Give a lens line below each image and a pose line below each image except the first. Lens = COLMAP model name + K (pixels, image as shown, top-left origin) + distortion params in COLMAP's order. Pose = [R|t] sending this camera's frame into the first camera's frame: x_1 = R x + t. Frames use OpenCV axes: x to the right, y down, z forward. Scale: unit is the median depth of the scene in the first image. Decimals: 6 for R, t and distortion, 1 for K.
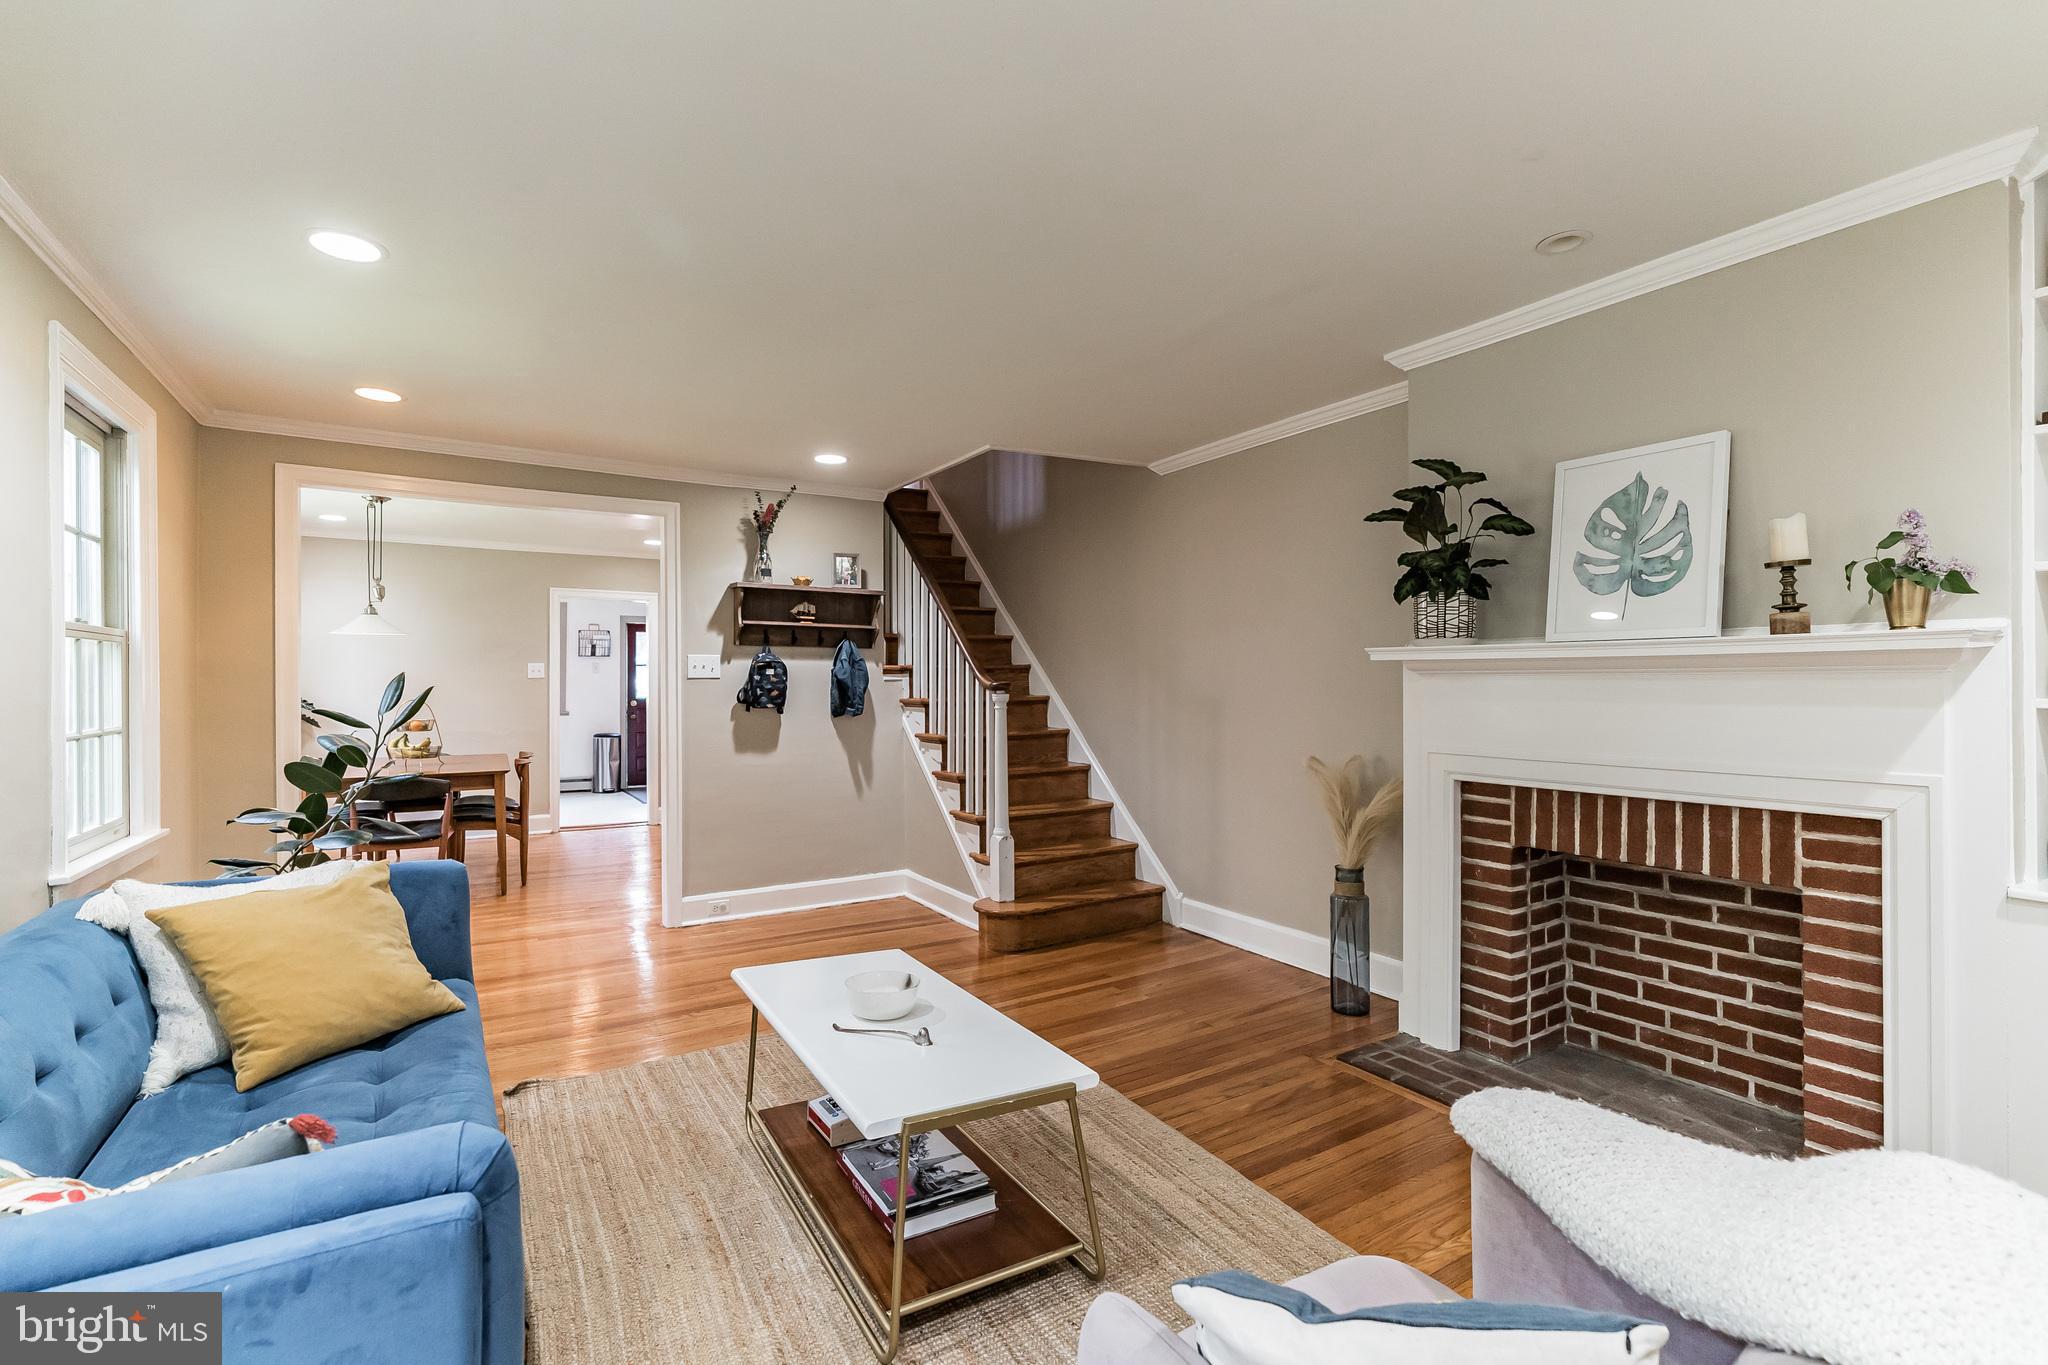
lens RADIAL K [[908.9, 0, 1024.0], [0, 908.9, 682.5], [0, 0, 1]] dist [-0.020743, 0.000320]
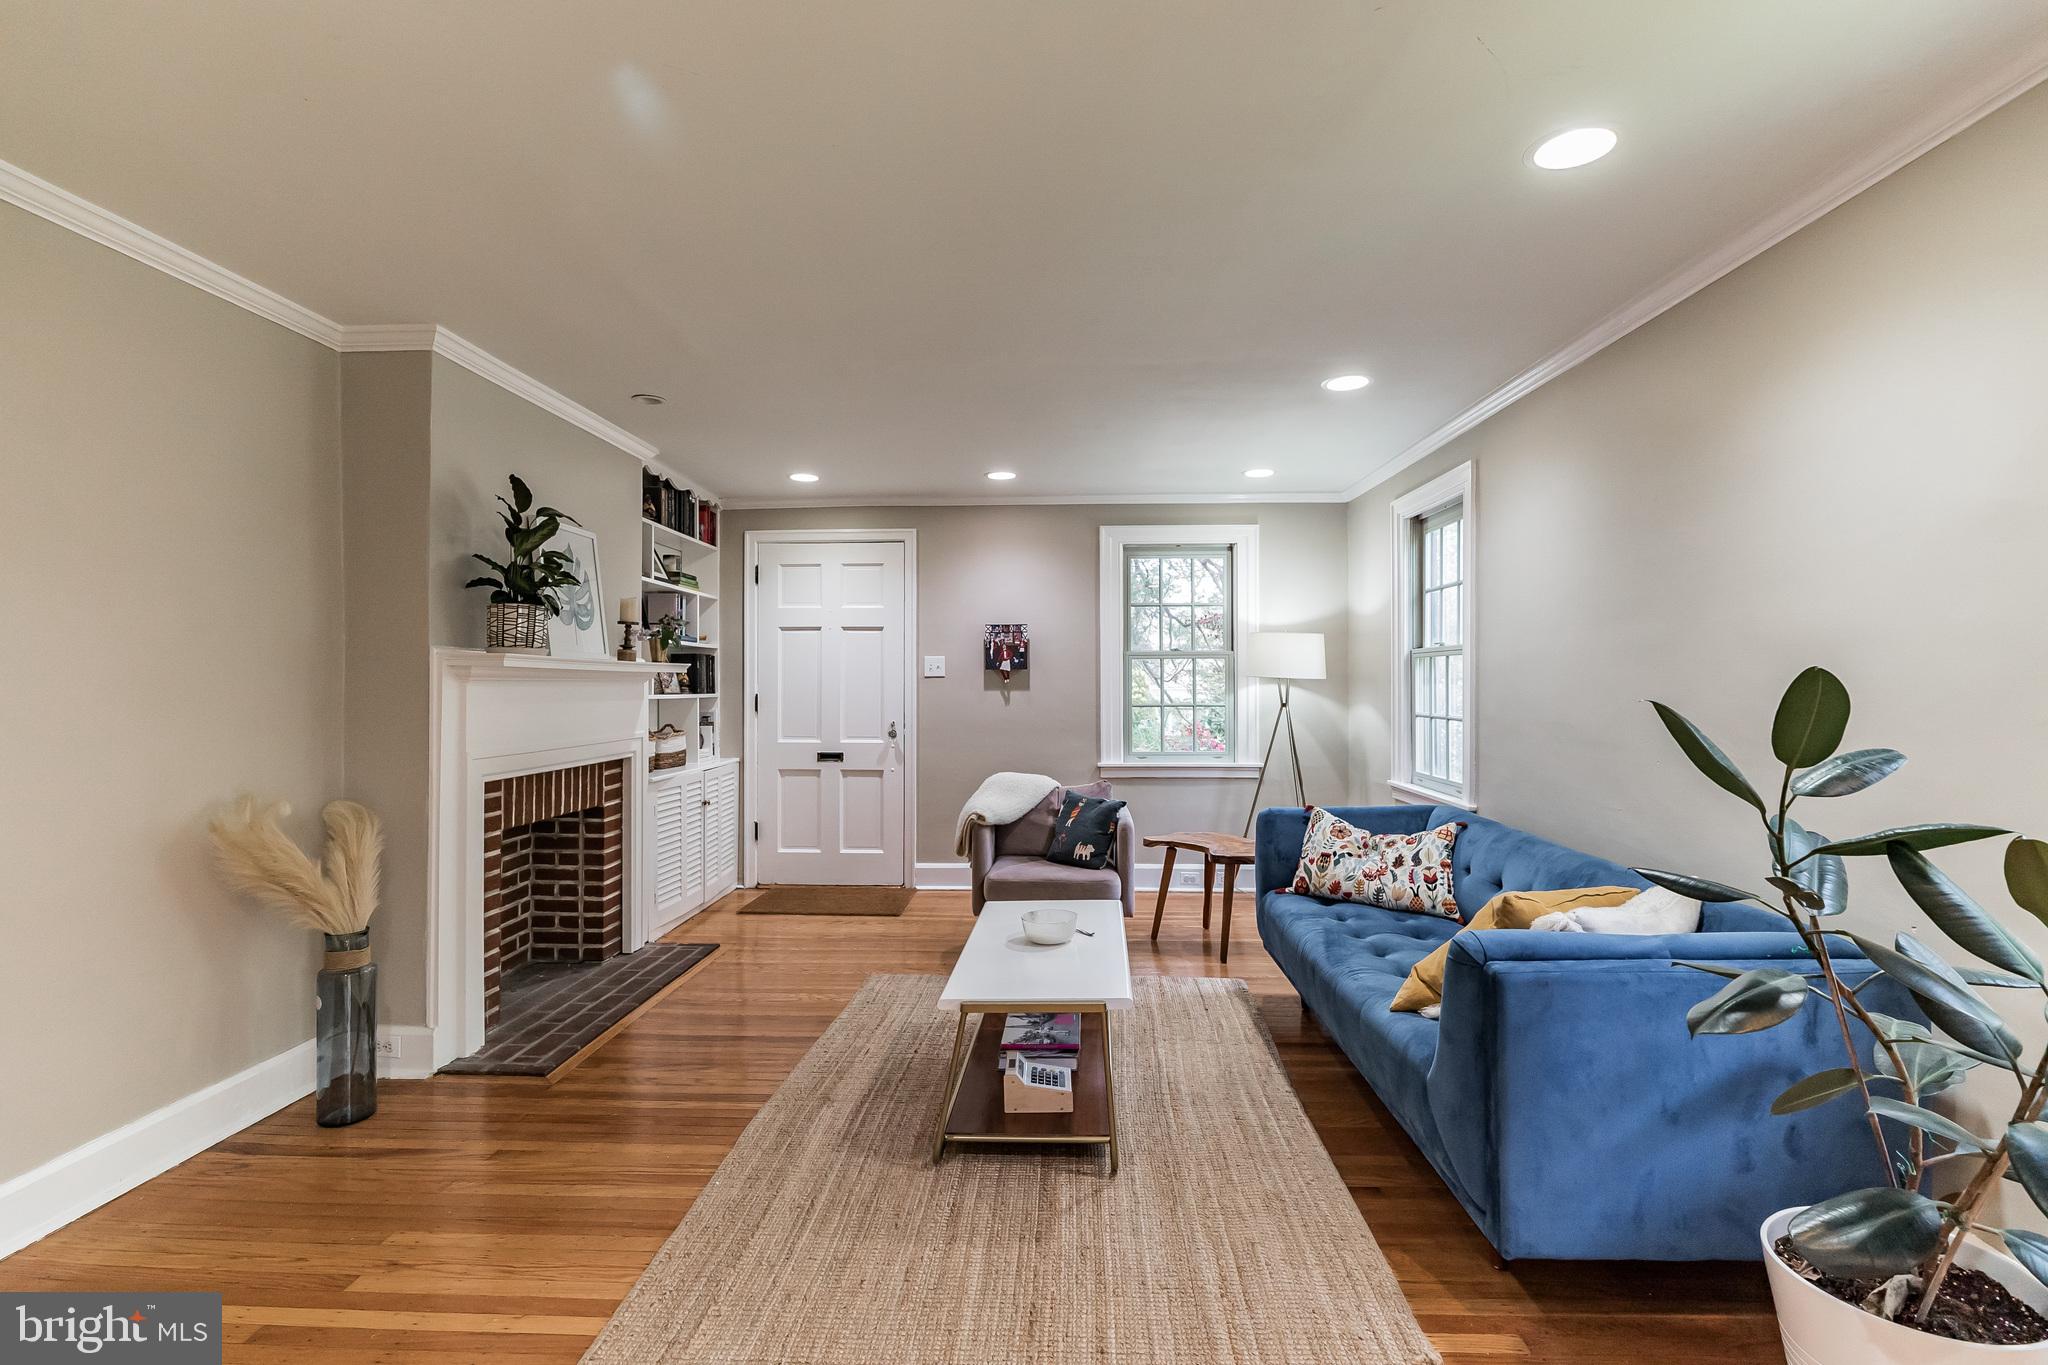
lens RADIAL K [[1008.4, 0, 966.5], [0, 1008.4, 679.2], [0, 0, 1]] dist [-0.003599, 0.001133]
pose [[-0.800325, 0.002953, 0.599559, -0.737678], [0.001377, 0.999994, -0.003088, -0.007884], [-0.599565, -0.001646, -0.800325, 1.764369]]
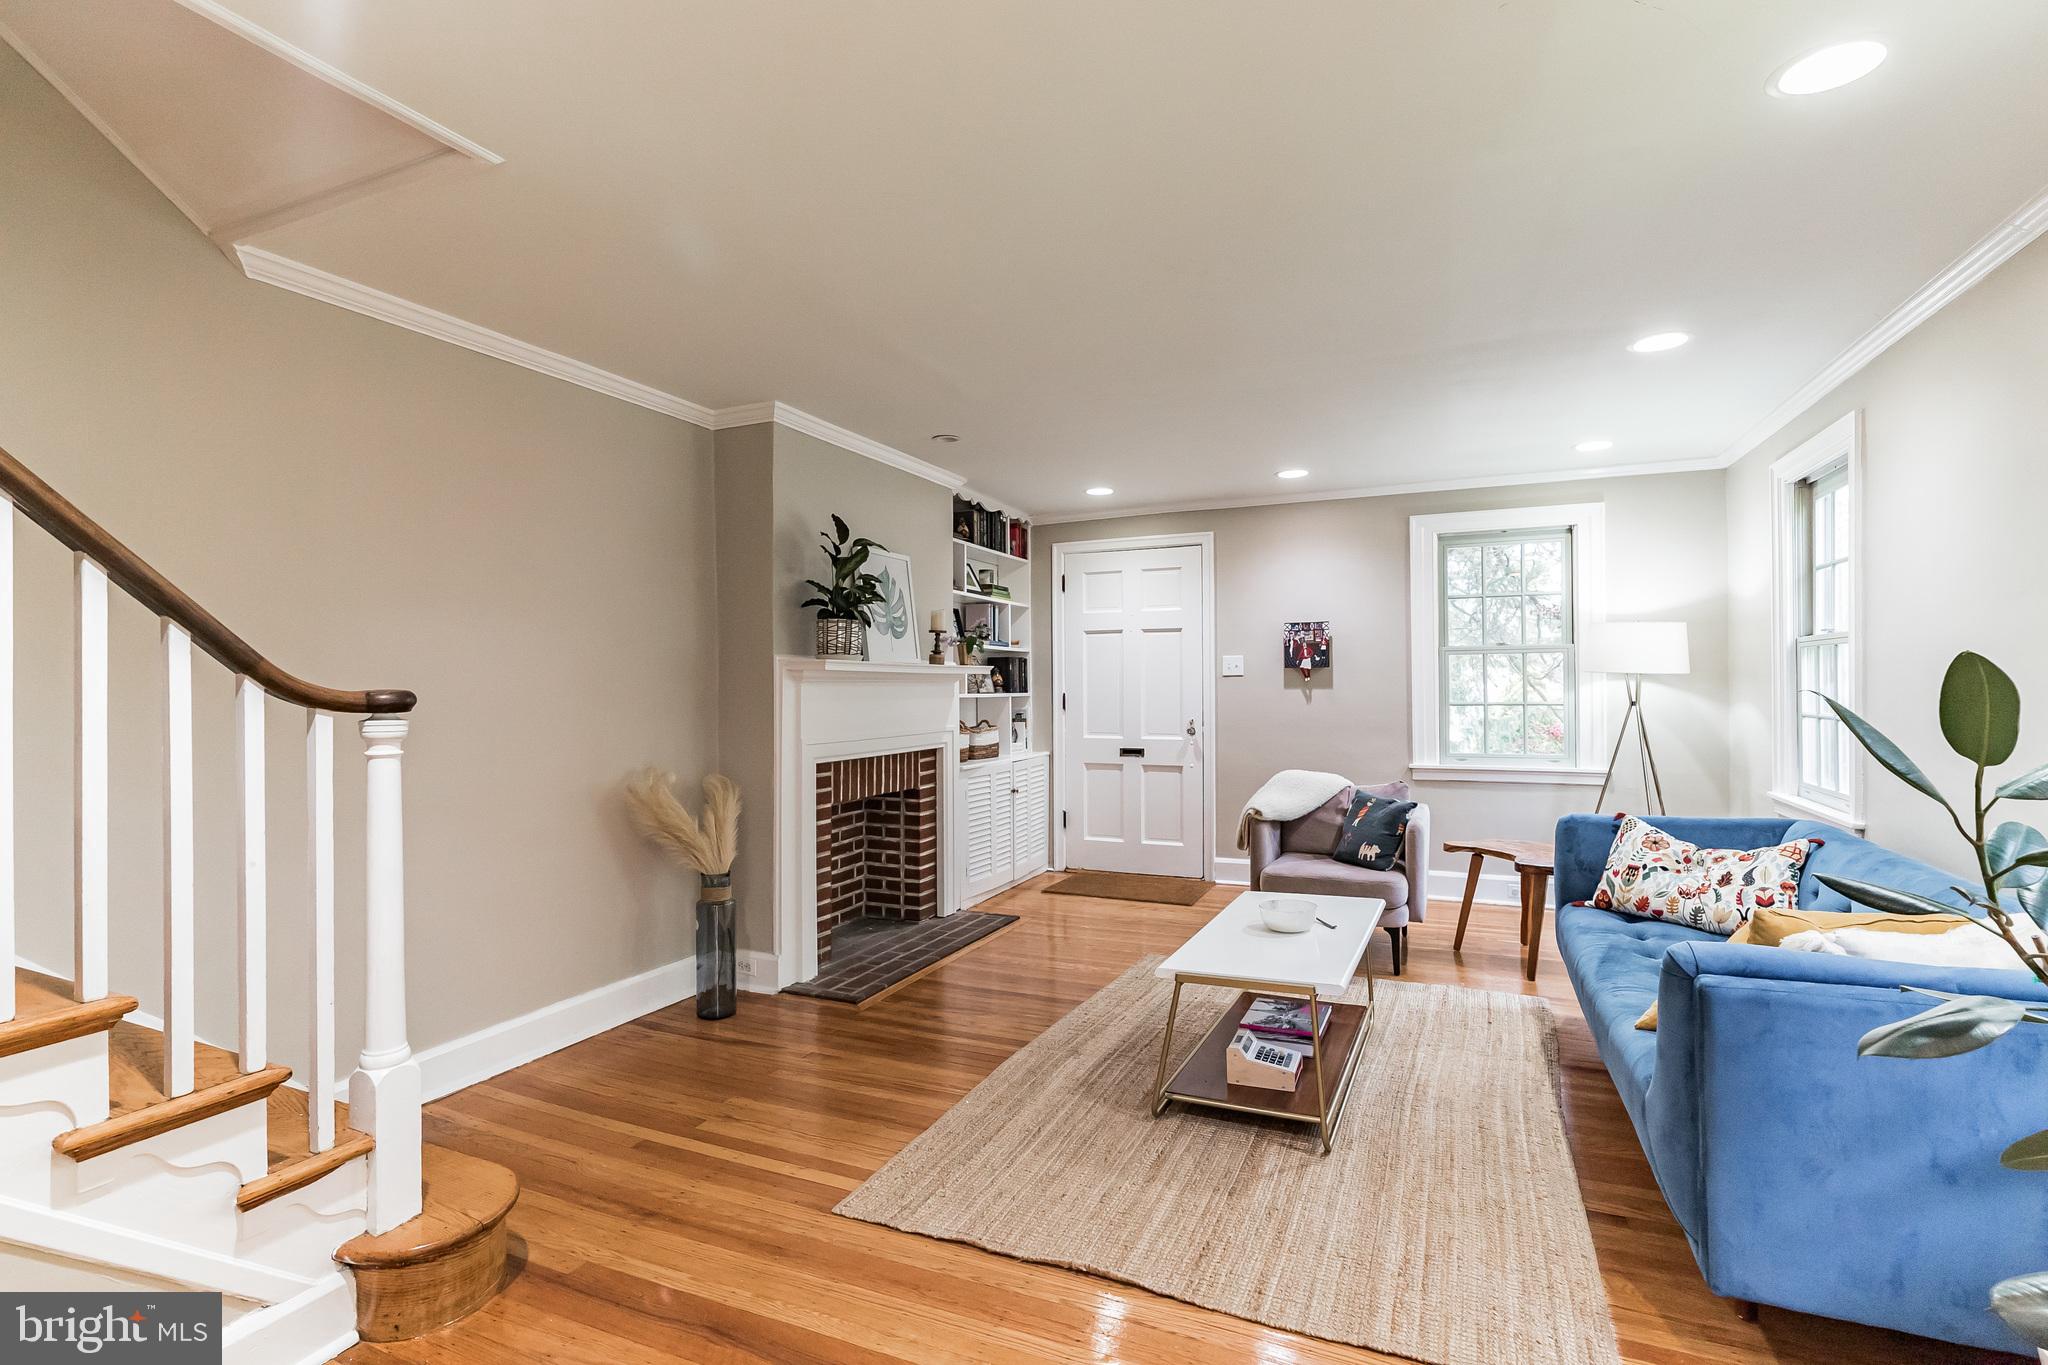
lens RADIAL K [[993.0, 0, 927.1], [0, 993.0, 684.5], [0, 0, 1]] dist [-0.002031, 0.001856]
pose [[-0.499432, 0.004995, 0.866339, -0.925622], [0.007888, 0.999968, -0.001218, -0.003149], [-0.866317, 0.006226, -0.499456, 1.736230]]
